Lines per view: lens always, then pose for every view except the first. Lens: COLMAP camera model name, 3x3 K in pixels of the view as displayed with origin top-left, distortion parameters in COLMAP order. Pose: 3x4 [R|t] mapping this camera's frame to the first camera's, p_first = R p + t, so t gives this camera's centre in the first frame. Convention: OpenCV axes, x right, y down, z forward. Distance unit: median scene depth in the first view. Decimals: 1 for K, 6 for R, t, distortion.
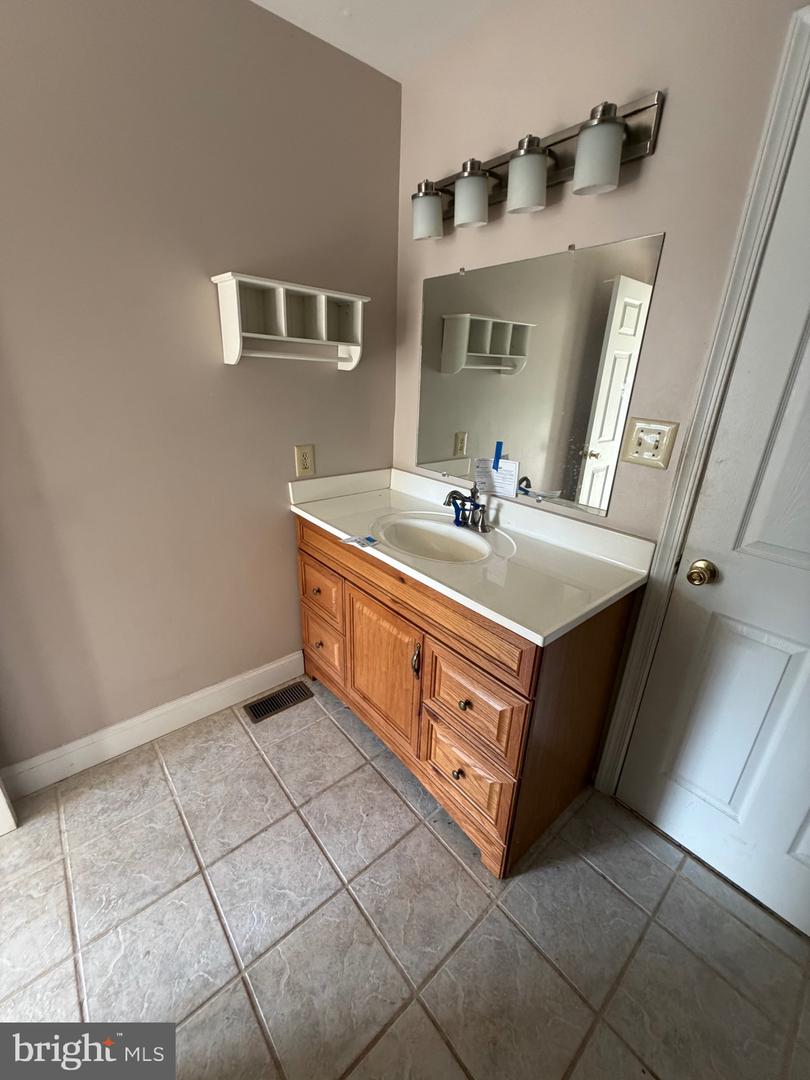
lens RADIAL K [[433.1, 0, 408.0], [0, 433.1, 538.1], [0, 0, 1]] dist [-0.000013, 0.000533]
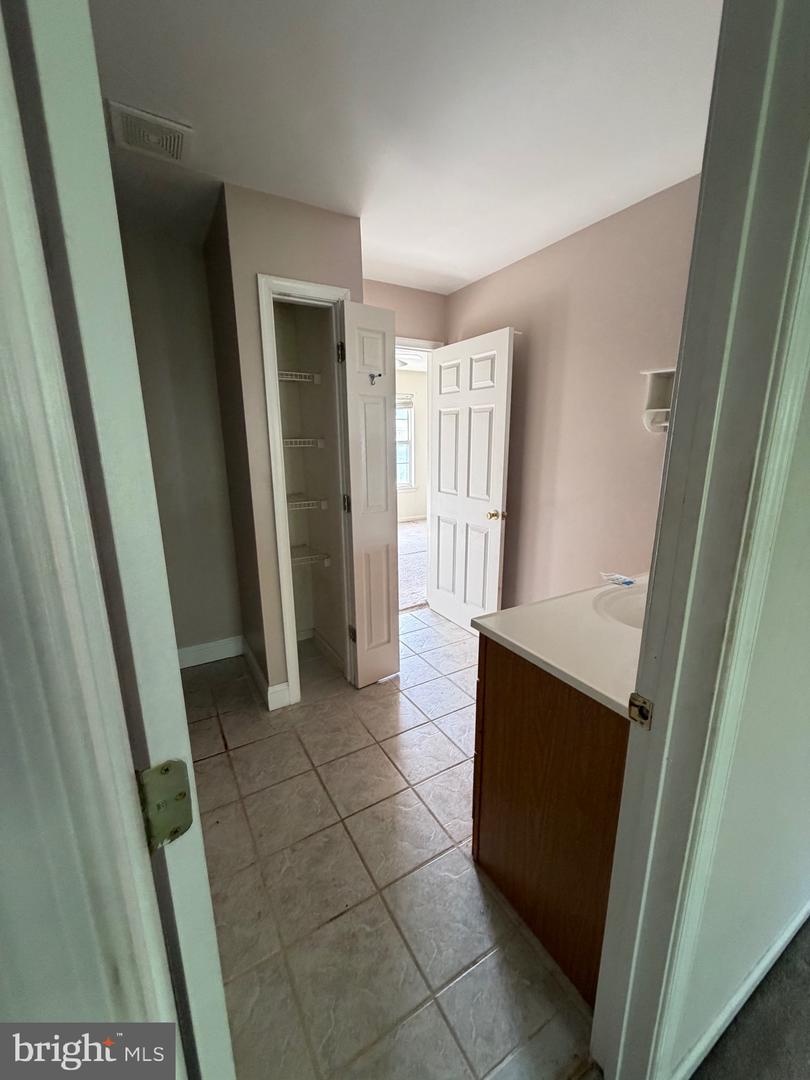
lens RADIAL K [[433.1, 0, 409.0], [0, 433.1, 538.4], [0, 0, 1]] dist [-0.000013, 0.000533]
pose [[-0.166617, 0.205234, -0.964426, 1.089145], [-0.352610, 0.901016, 0.252658, -0.194446], [0.920818, 0.382164, -0.077757, 0.557623]]
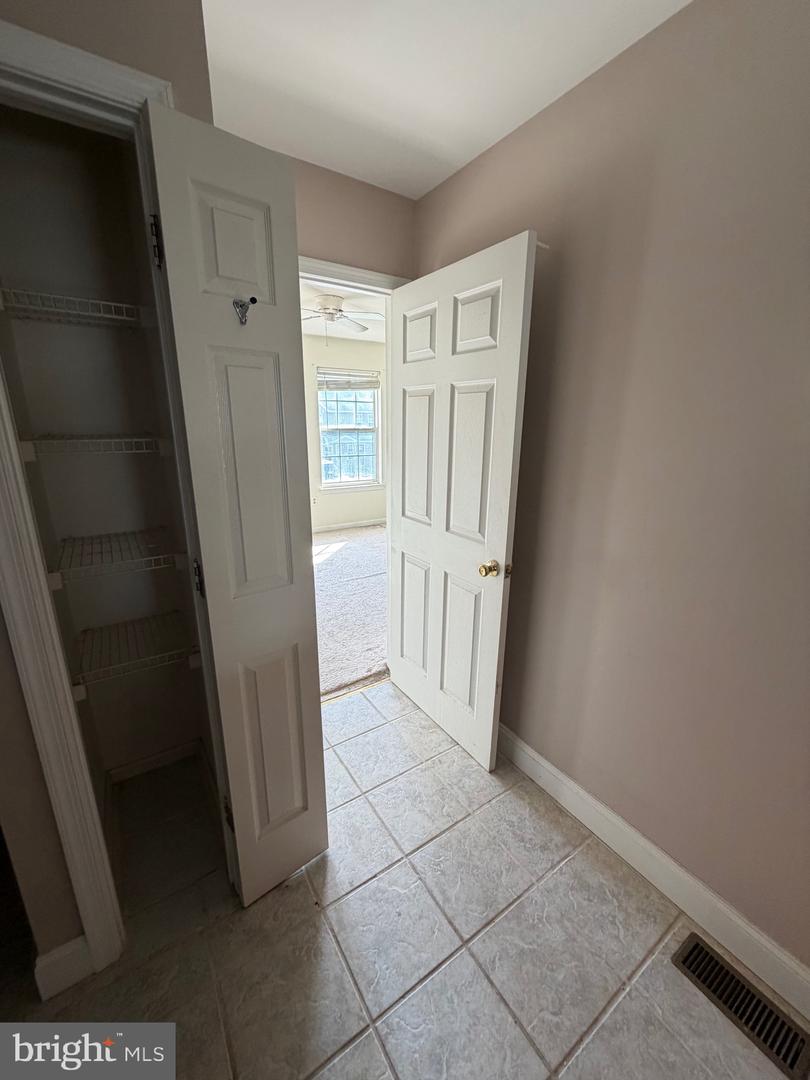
lens RADIAL K [[433.1, 0, 405.1], [0, 433.1, 537.3], [0, 0, 1]] dist [-0.000013, 0.000533]
pose [[-0.123222, 0.238223, -0.963362, 0.234912], [-0.367769, 0.890675, 0.267290, -0.229711], [0.921717, 0.387230, -0.022140, 0.498264]]
